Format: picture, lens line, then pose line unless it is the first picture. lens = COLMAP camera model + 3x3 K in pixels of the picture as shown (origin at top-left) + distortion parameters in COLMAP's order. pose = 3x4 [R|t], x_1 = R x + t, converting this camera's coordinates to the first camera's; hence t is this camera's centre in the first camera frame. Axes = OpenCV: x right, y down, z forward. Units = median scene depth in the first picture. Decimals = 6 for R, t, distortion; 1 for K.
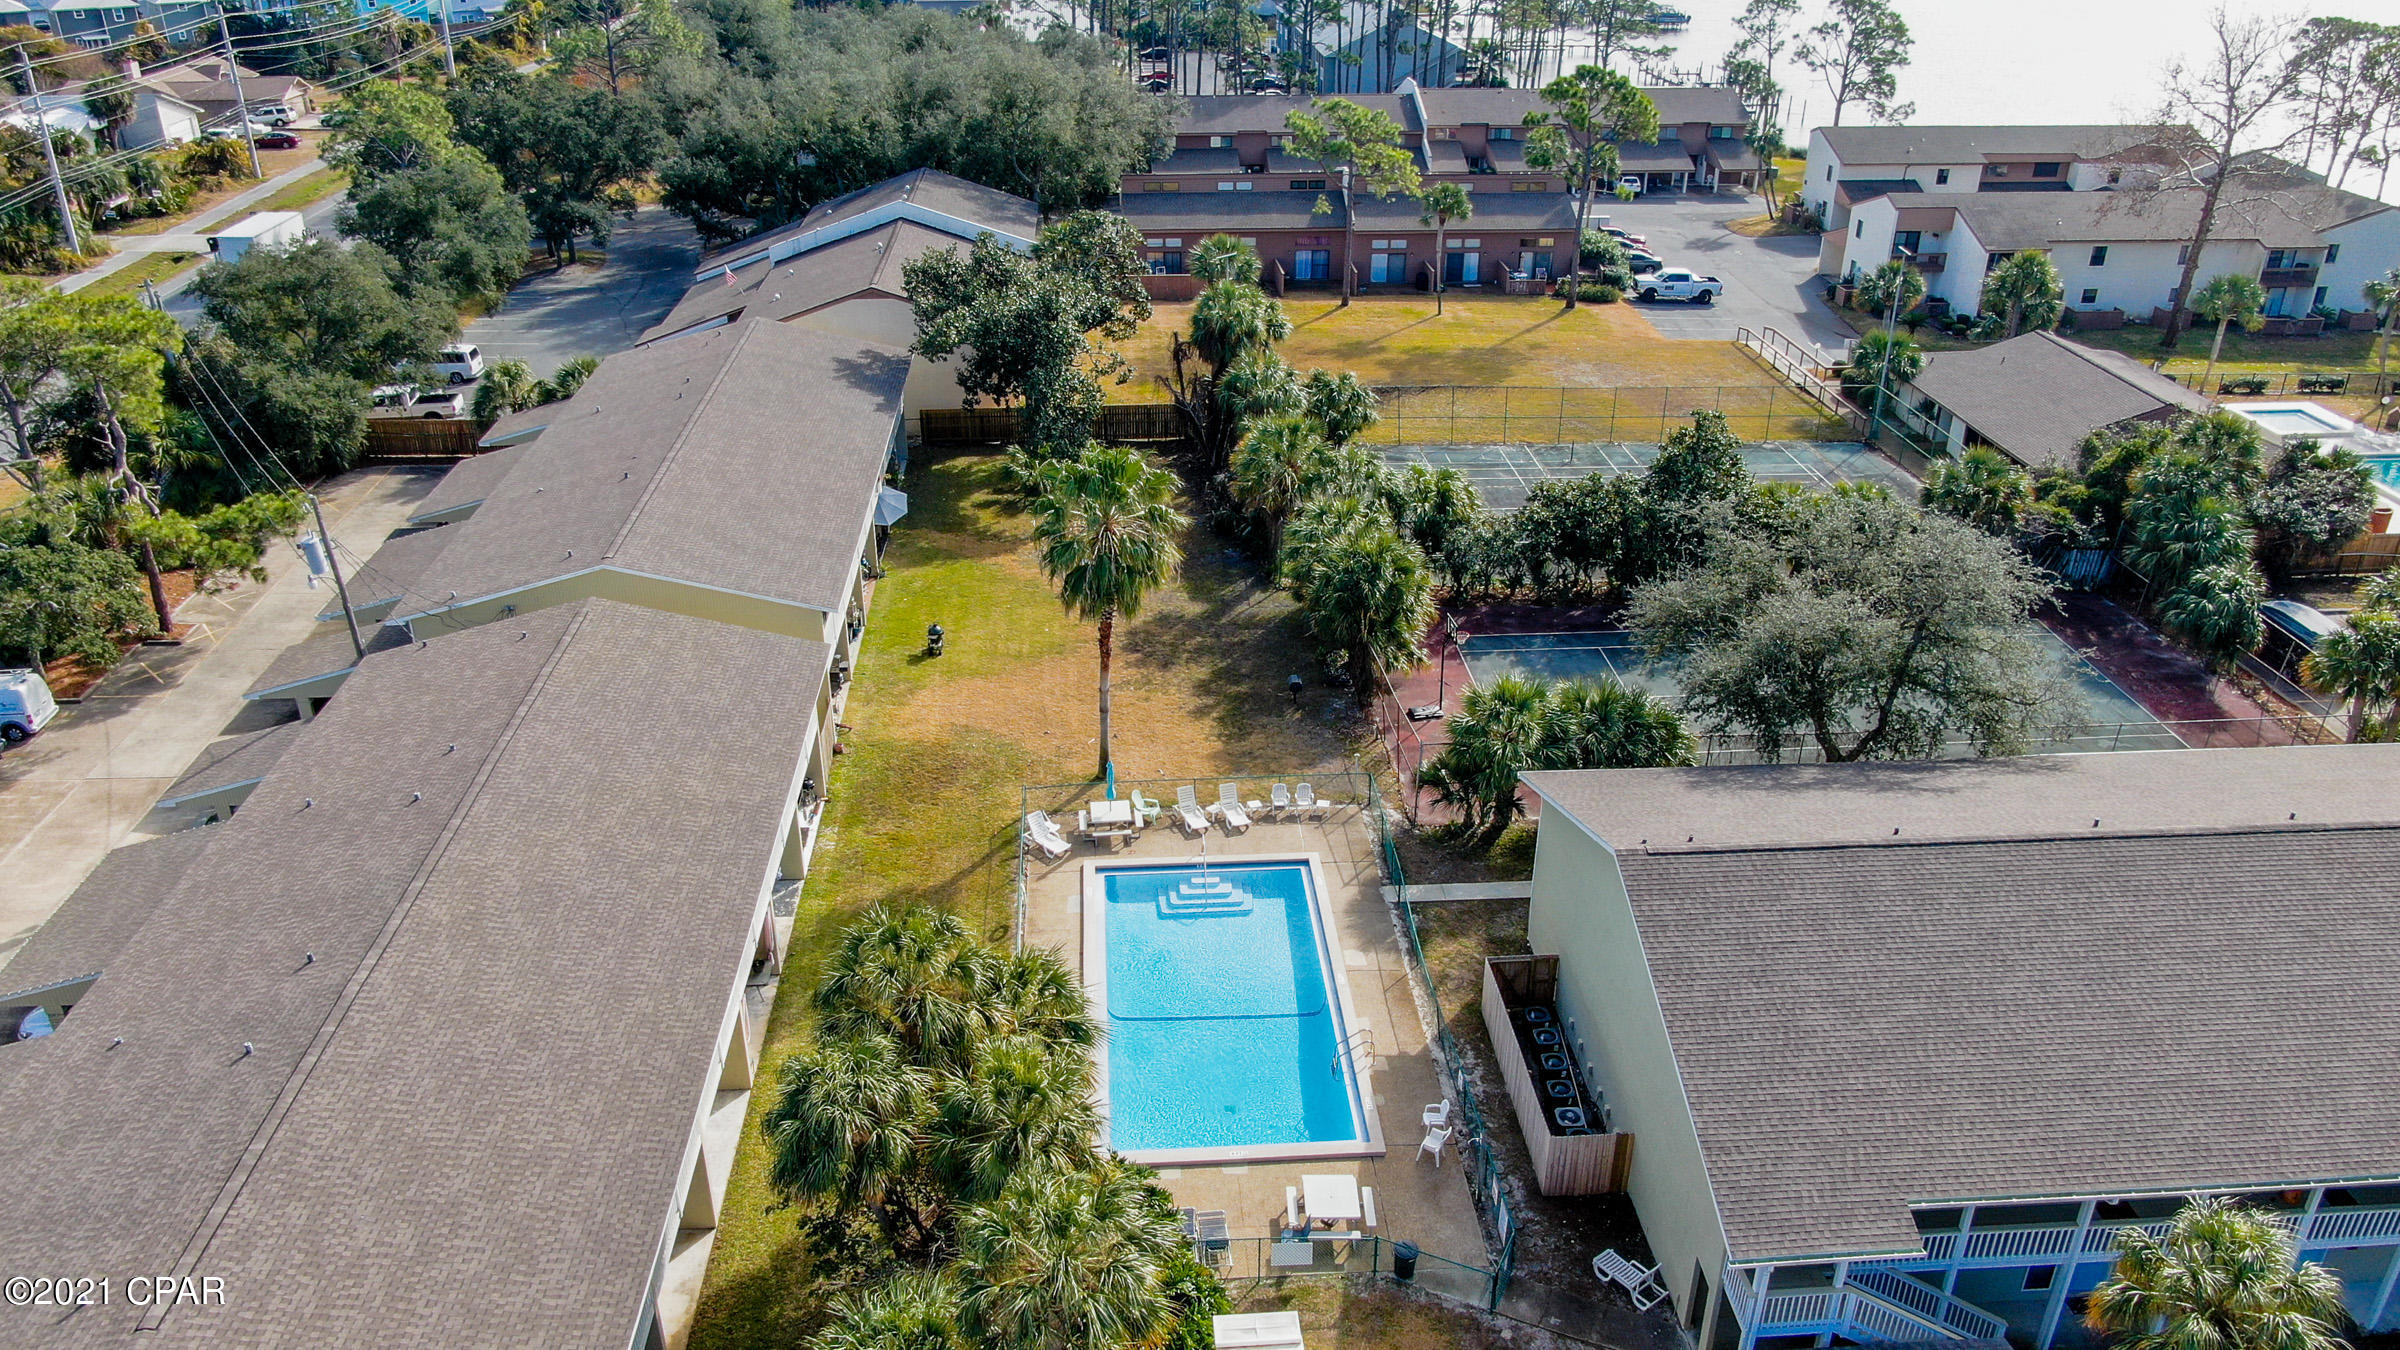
lens RADIAL K [[1724.6, 0, 1200.0], [0, 1724.6, 675.0], [0, 0, 1]] dist [-0.006774, 0.005434]
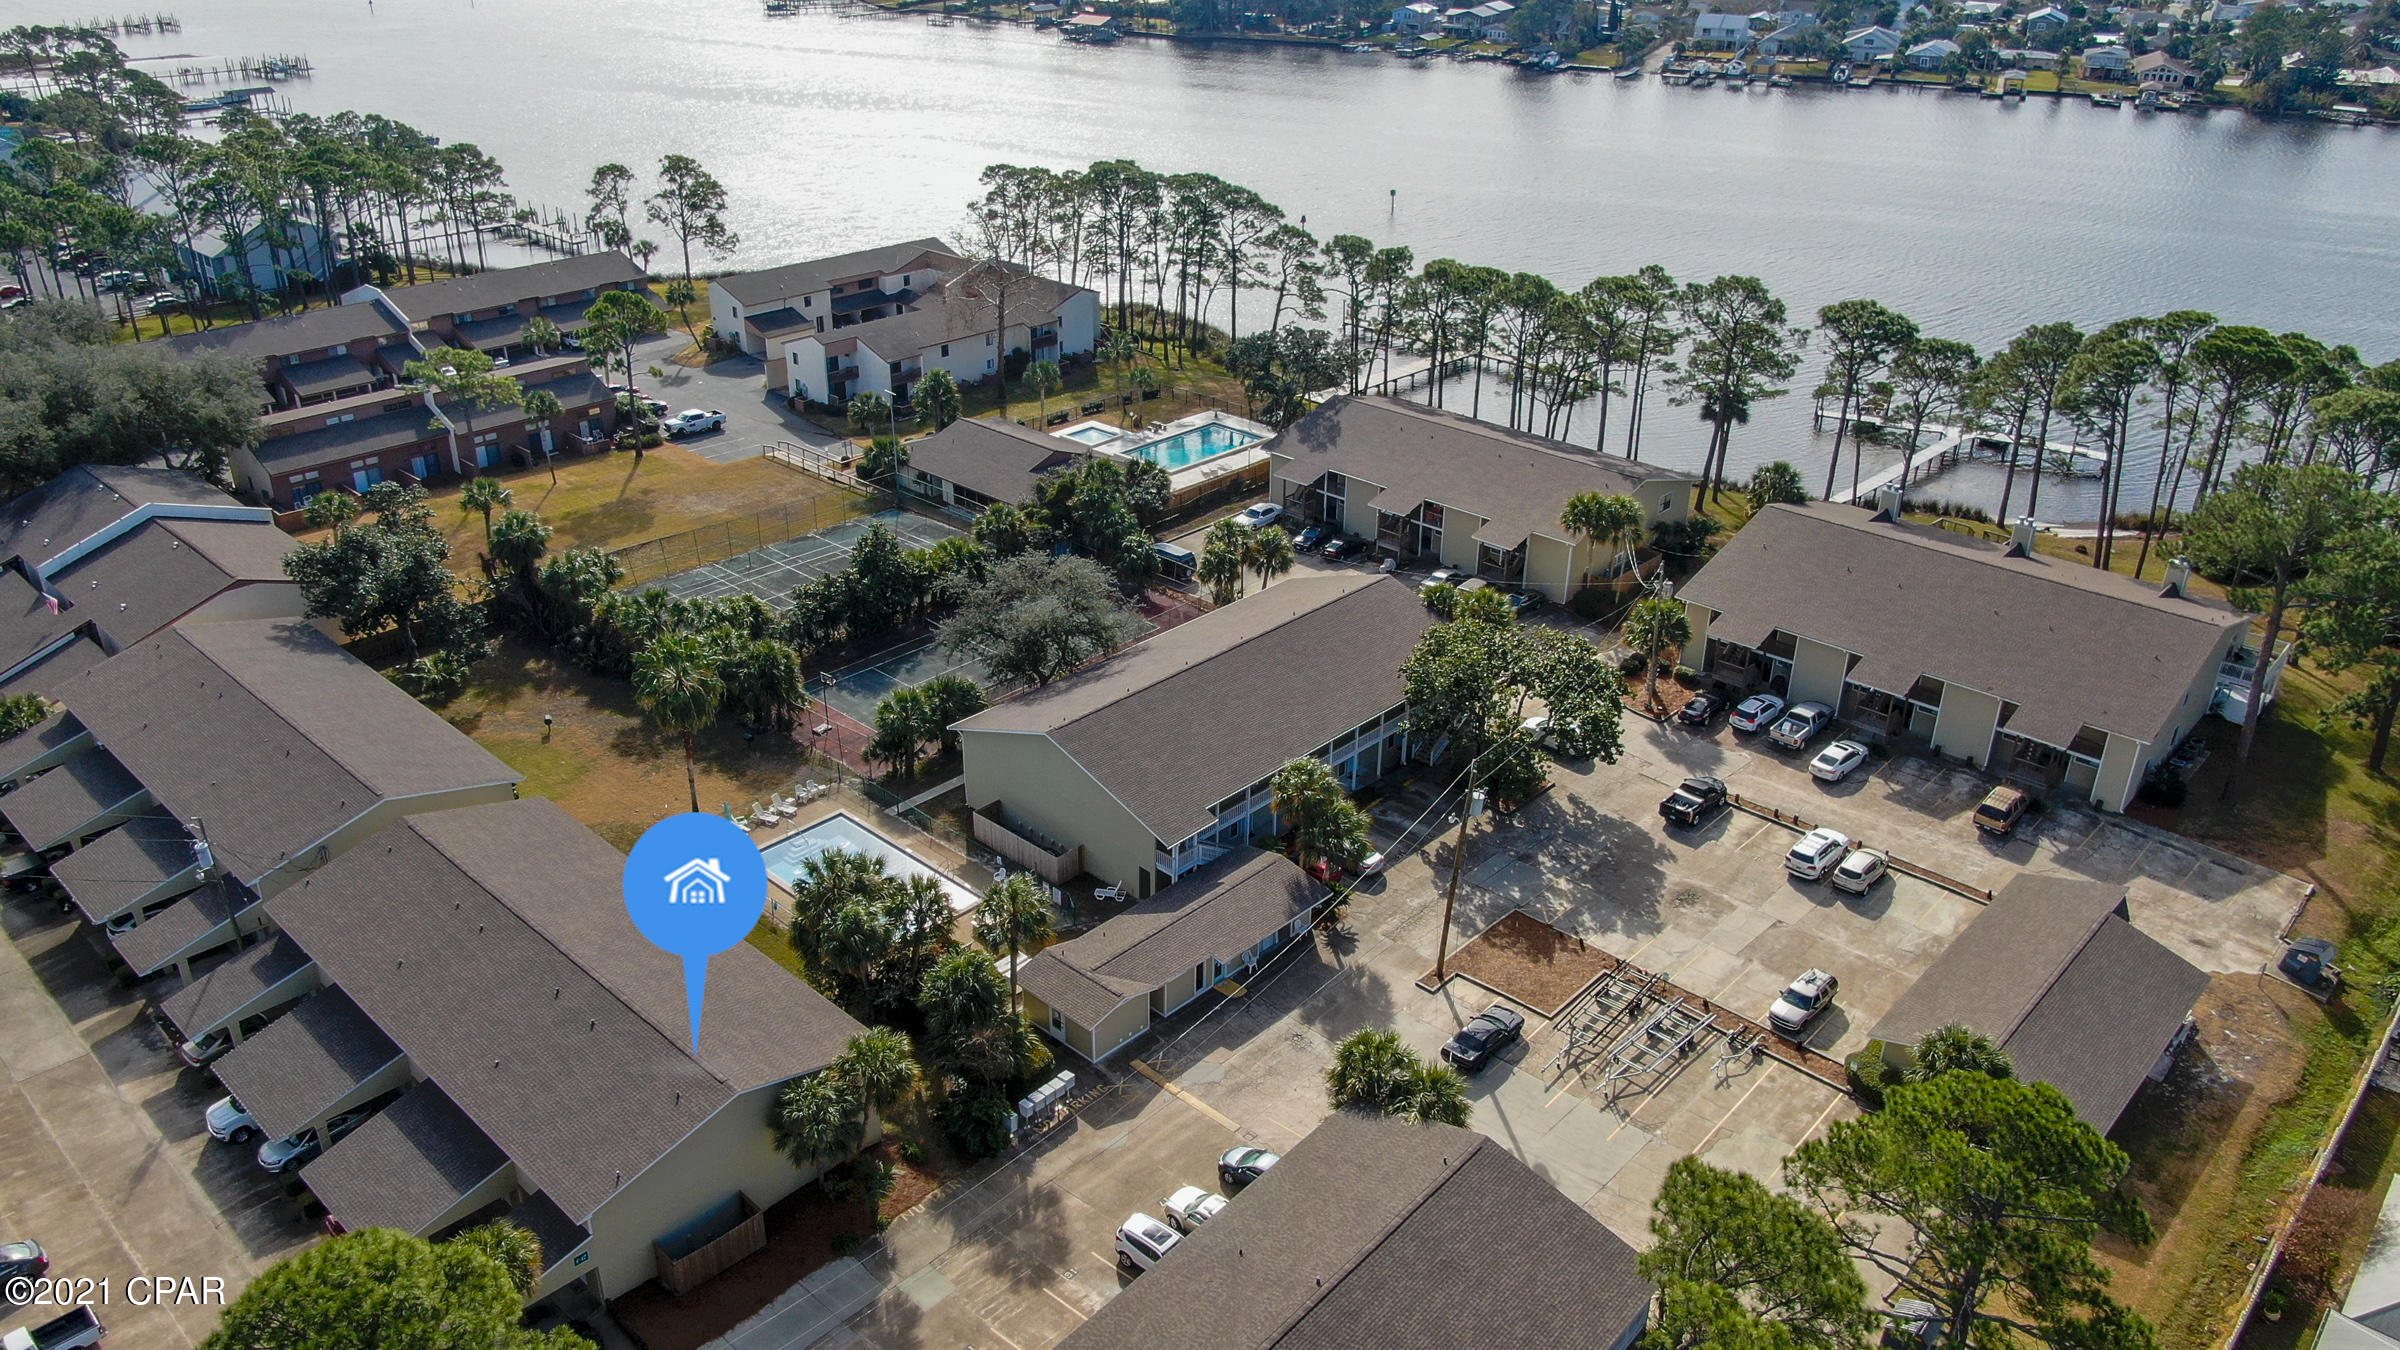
lens RADIAL K [[1724.6, 0, 1200.0], [0, 1724.6, 675.0], [0, 0, 1]] dist [-0.006774, 0.005434]
pose [[0.733674, -0.298662, 0.610347, -0.357740], [0.301541, 0.948042, 0.101436, -0.051571], [-0.608929, 0.109623, 0.785613, -0.348567]]
